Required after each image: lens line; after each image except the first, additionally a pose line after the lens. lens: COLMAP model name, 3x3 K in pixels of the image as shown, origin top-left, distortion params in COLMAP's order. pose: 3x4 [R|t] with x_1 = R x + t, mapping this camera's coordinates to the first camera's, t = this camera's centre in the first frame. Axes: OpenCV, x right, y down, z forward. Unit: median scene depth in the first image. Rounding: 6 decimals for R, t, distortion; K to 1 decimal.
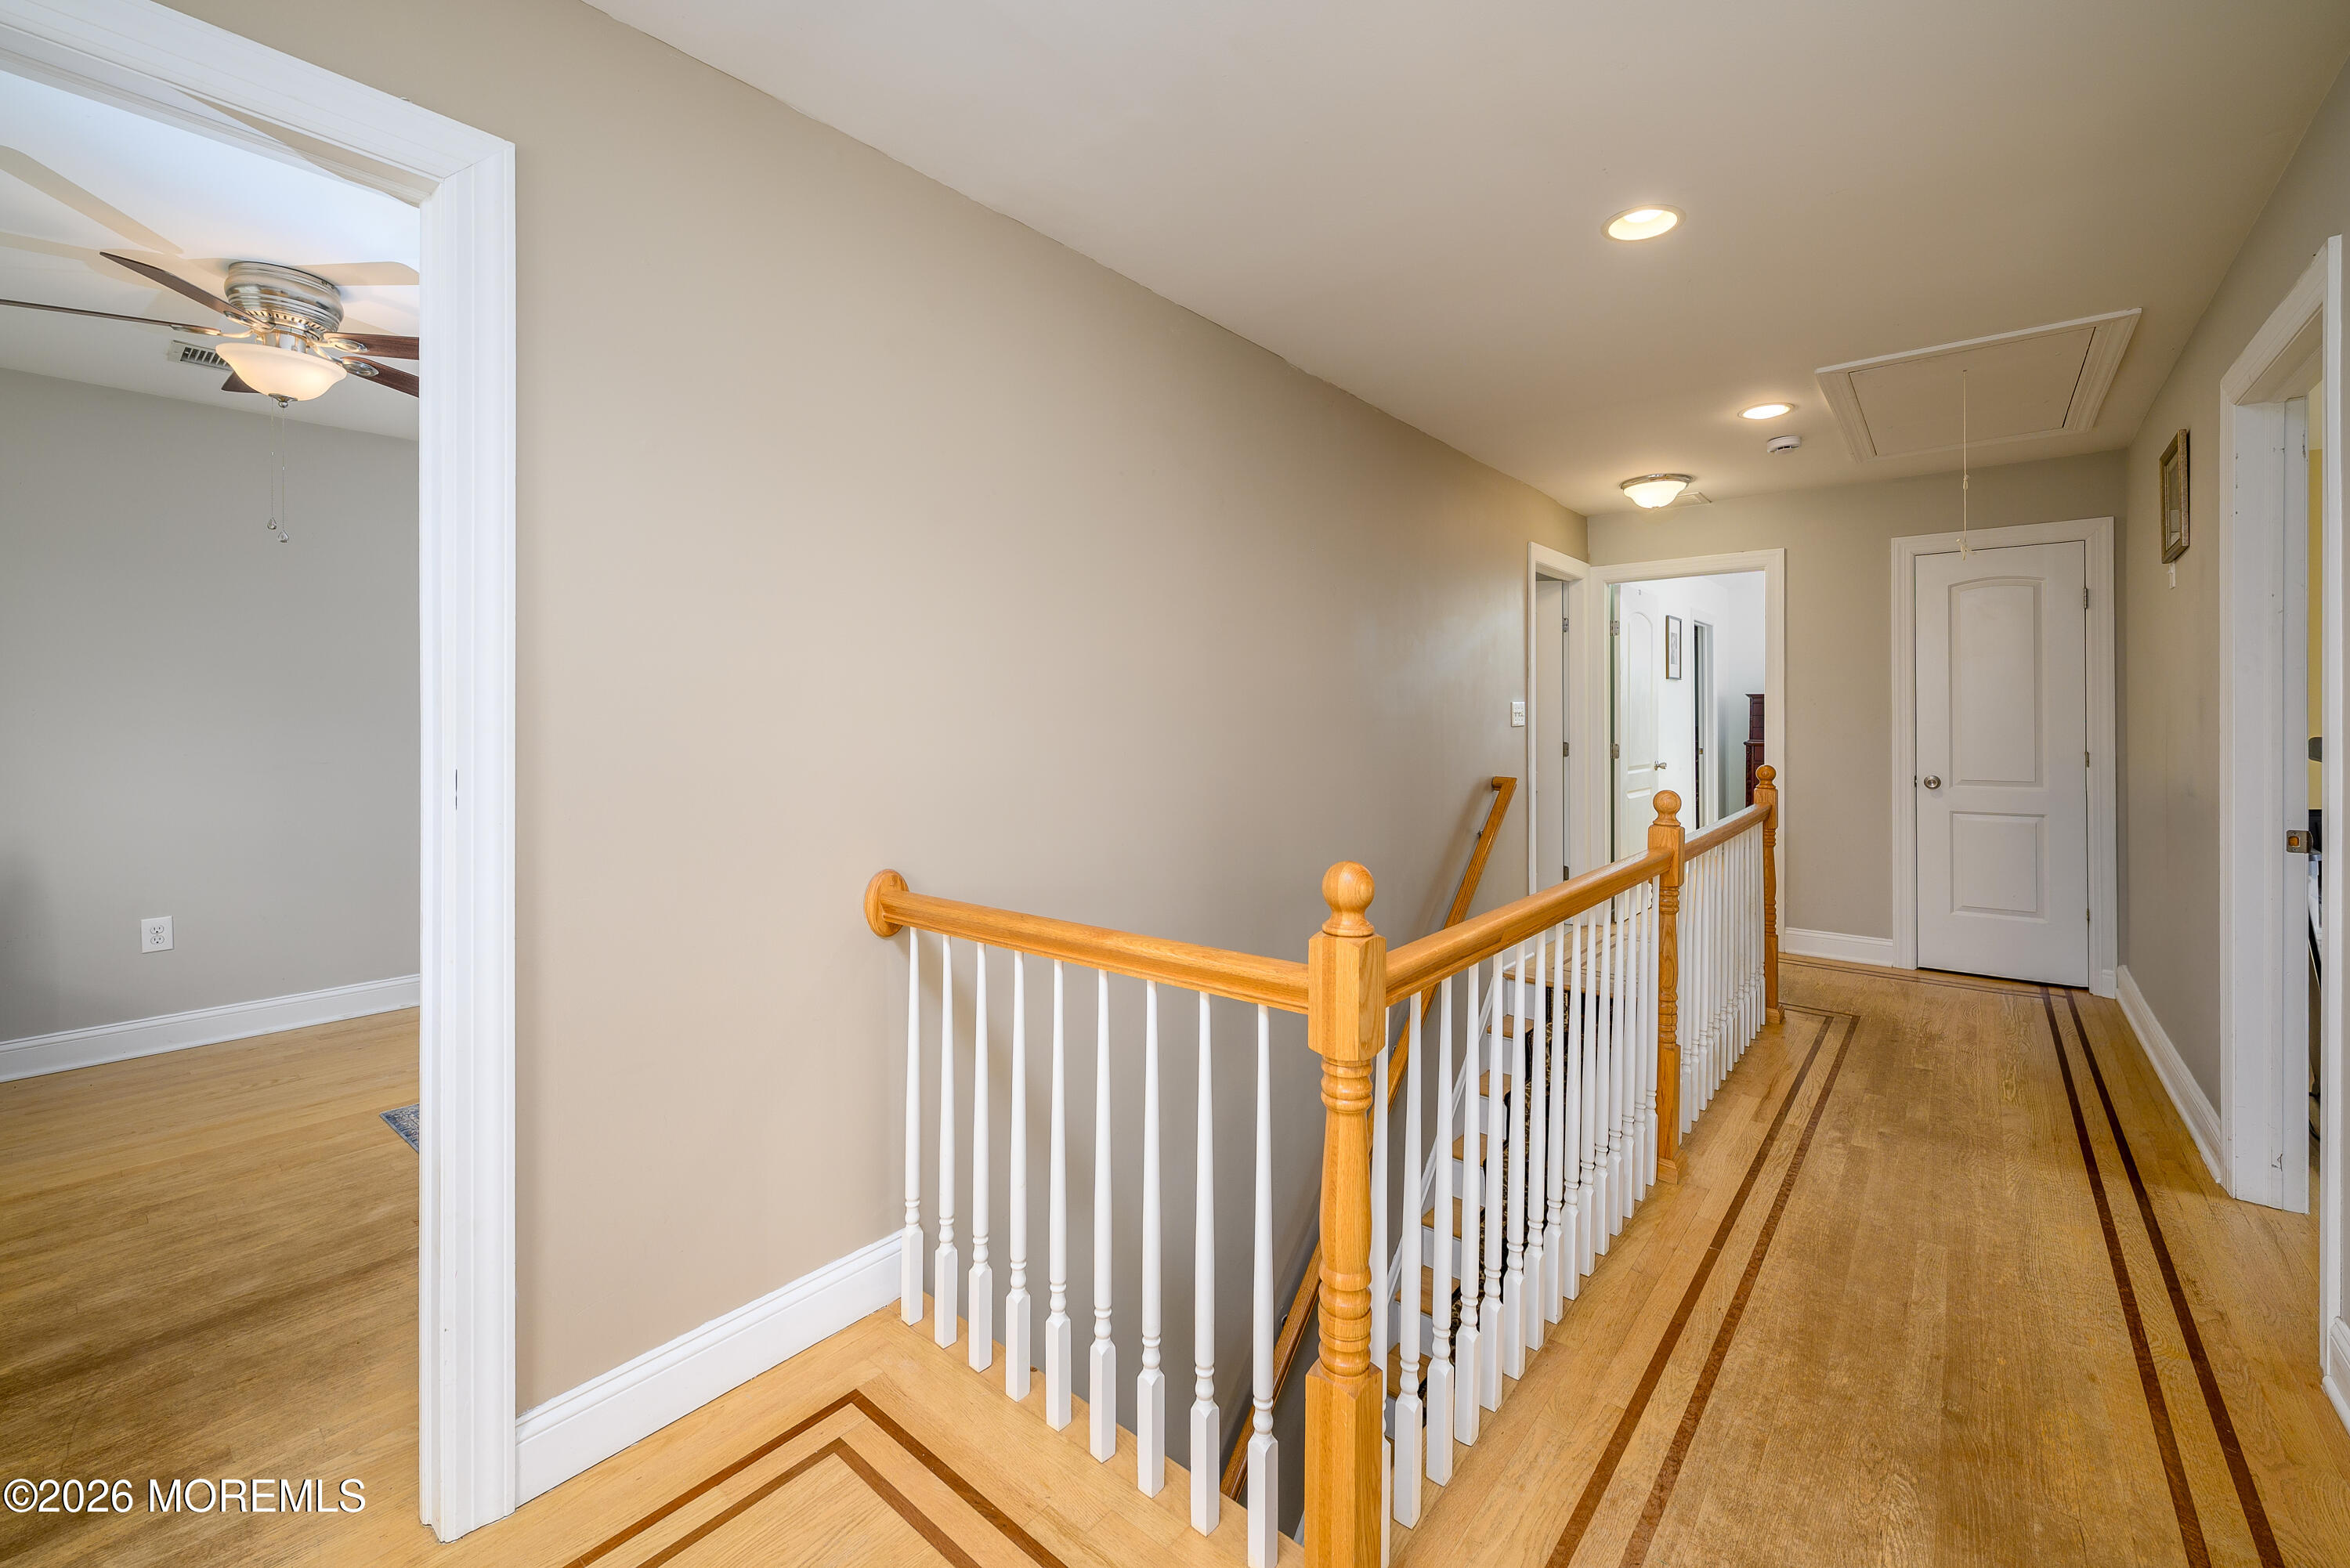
lens RADIAL K [[949.5, 0, 1163.8], [0, 949.5, 712.6], [0, 0, 1]] dist [0.000792, -0.000059]
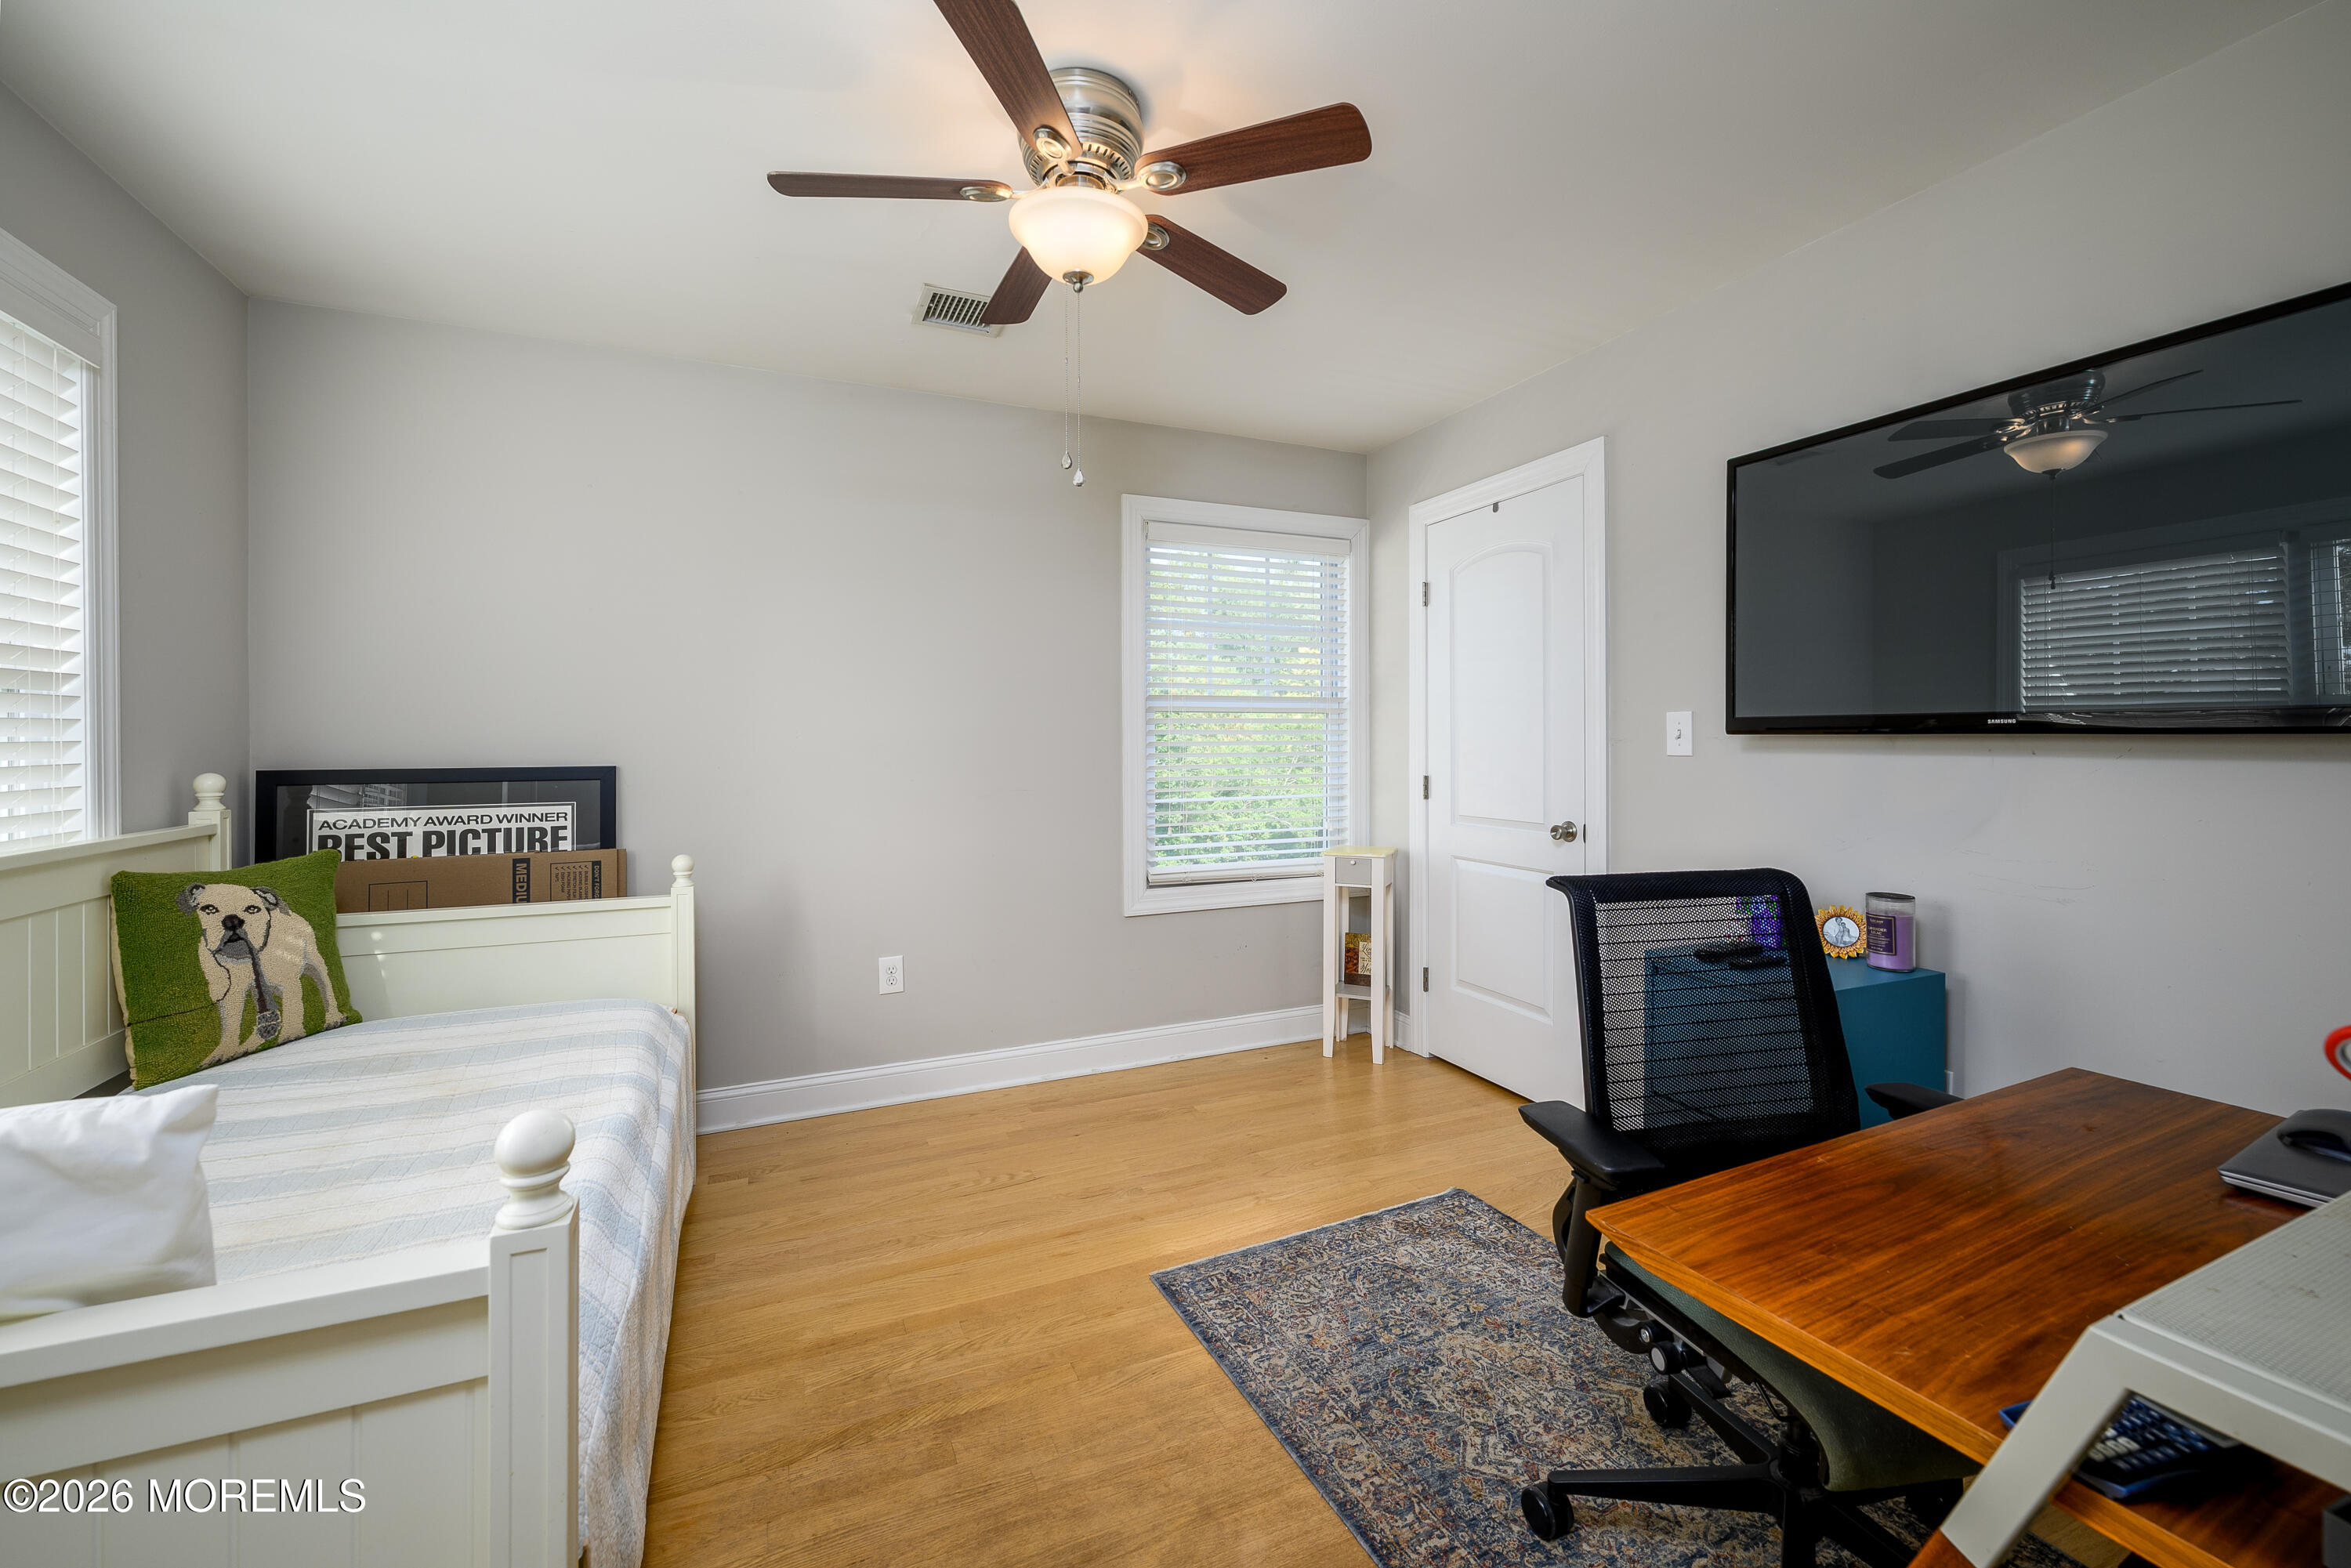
lens RADIAL K [[940.7, 0, 1171.8], [0, 940.7, 742.9], [0, 0, 1]] dist [-0.000834, -0.000077]
pose [[0.899799, 0.000798, -0.436305, -0.535714], [0.002975, 0.999964, 0.007964, 0.003574], [0.436295, -0.008464, 0.899764, 0.386830]]
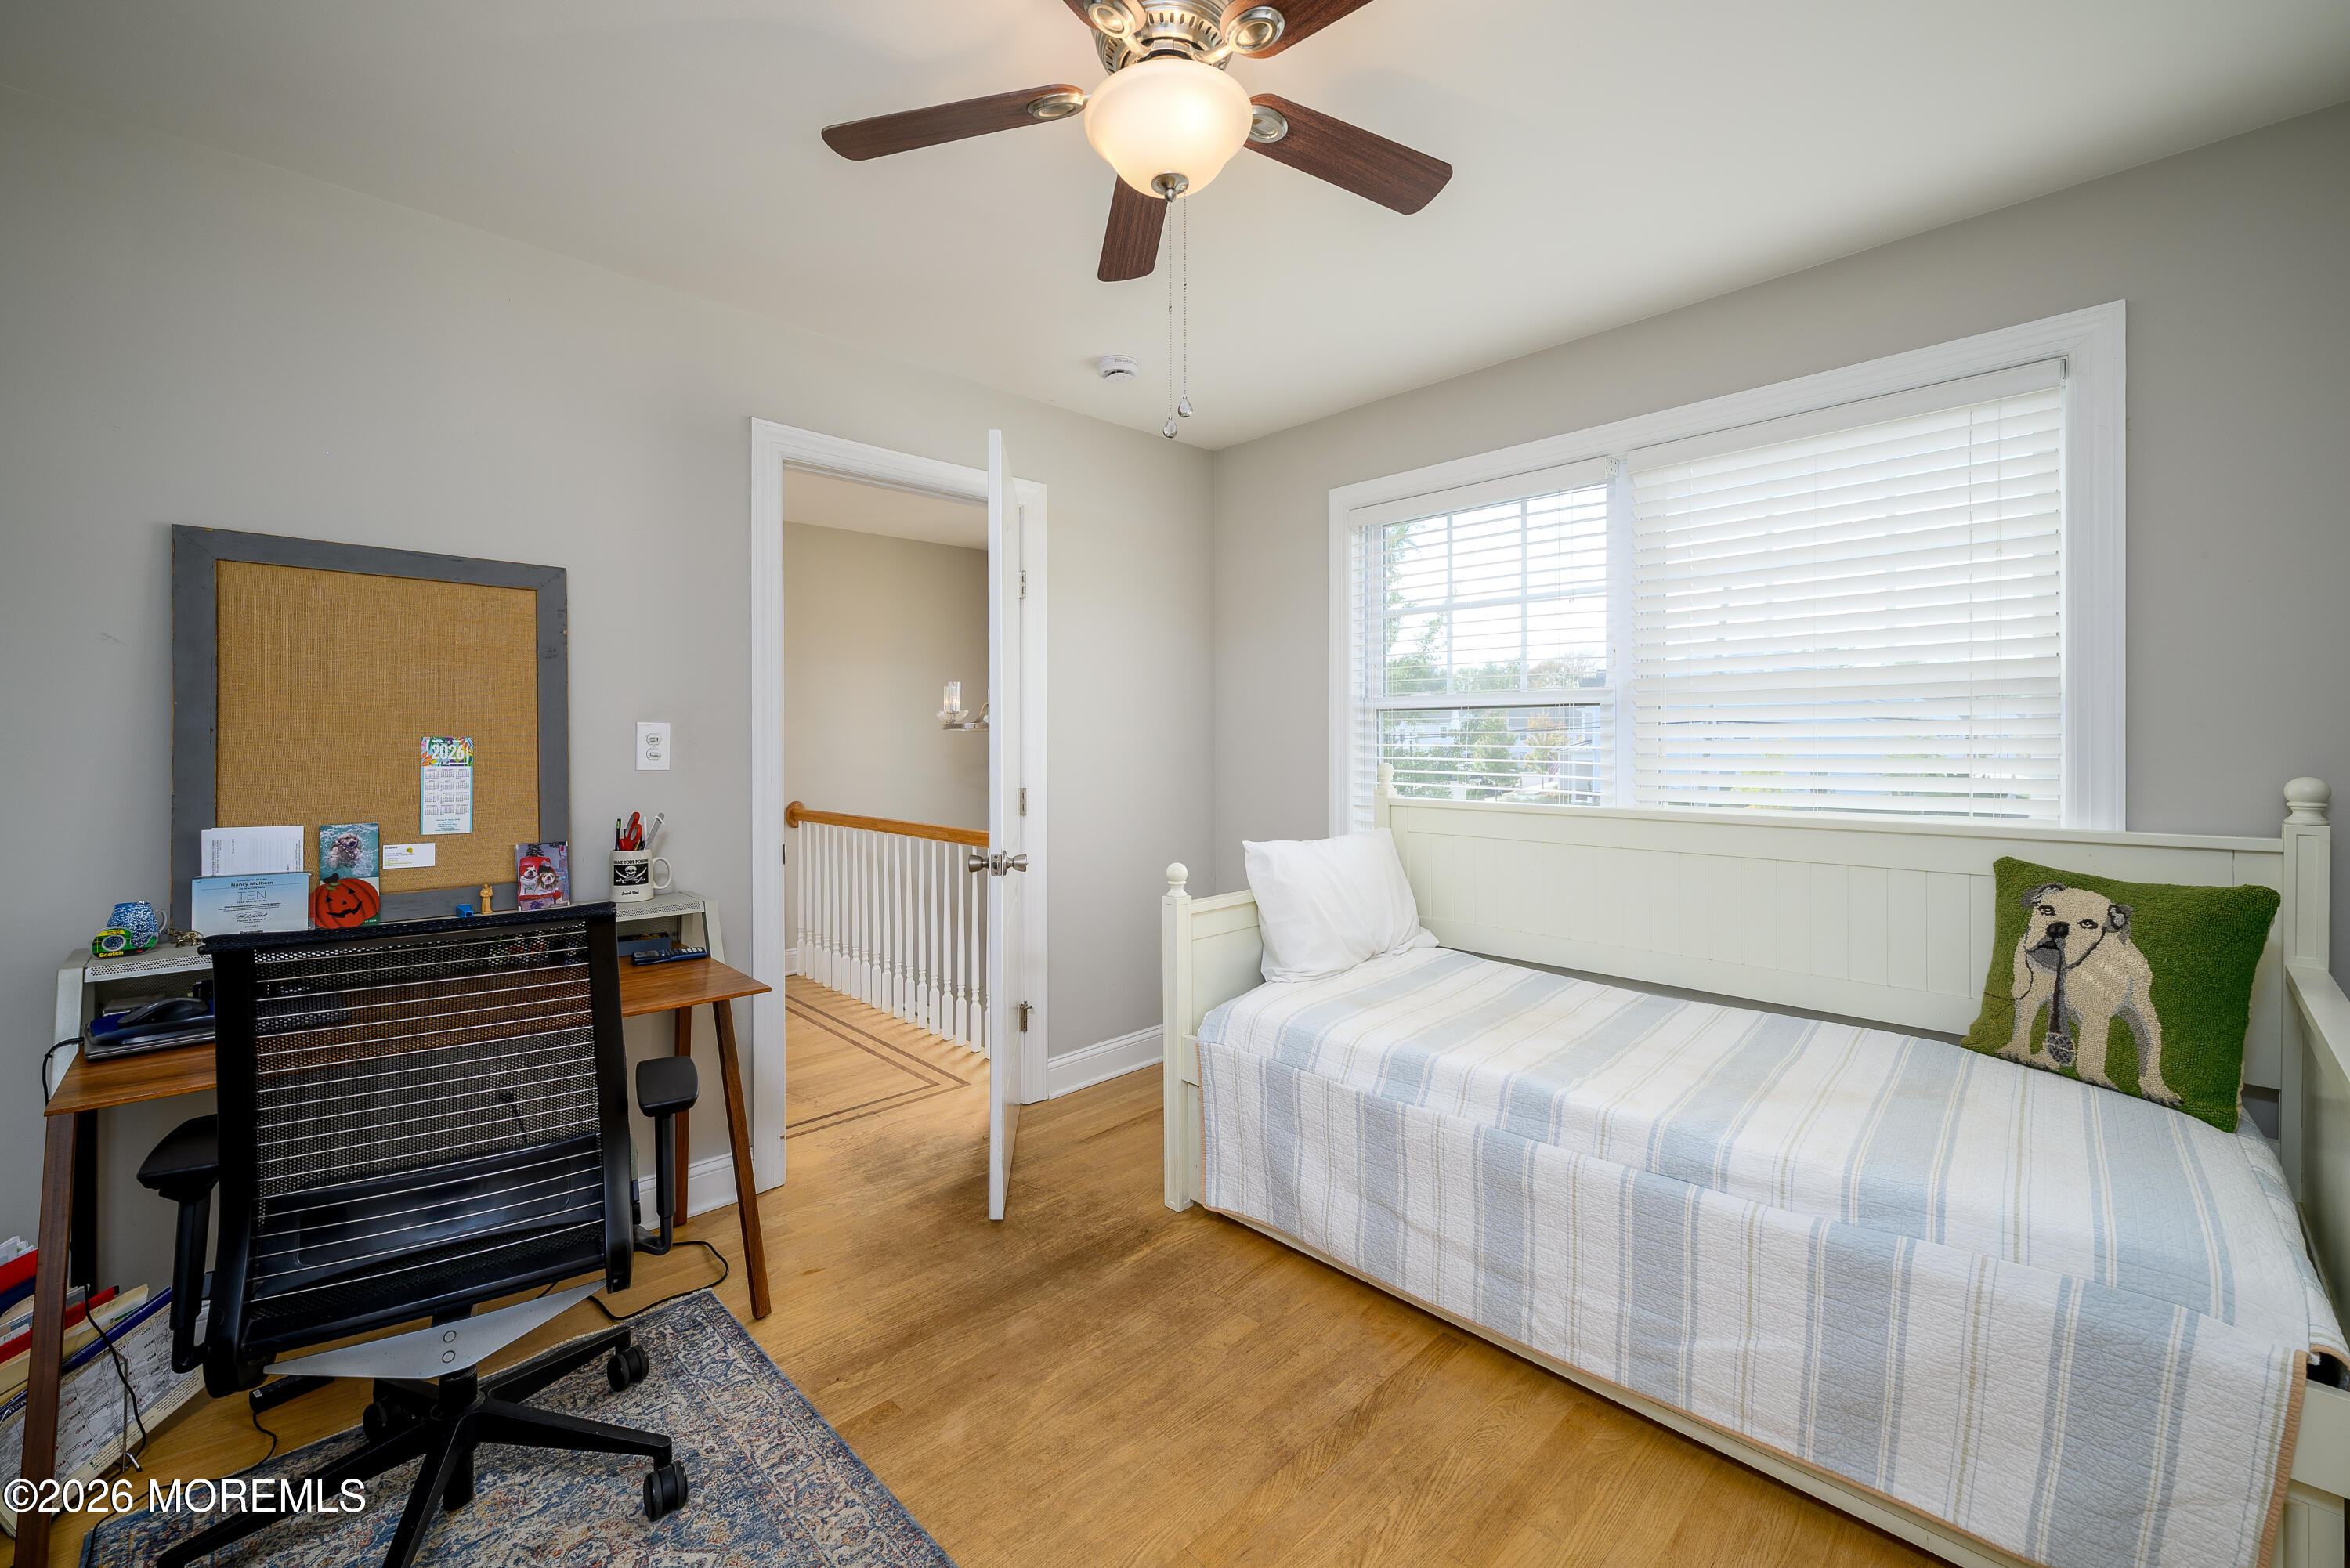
lens RADIAL K [[940.2, 0, 1171.3], [0, 940.2, 742.9], [0, 0, 1]] dist [-0.000834, -0.000077]
pose [[-0.994822, 0.007601, 0.101349, -0.936555], [0.007255, 0.999967, -0.003784, 0.007163], [-0.101375, -0.003029, -0.994844, 1.488588]]
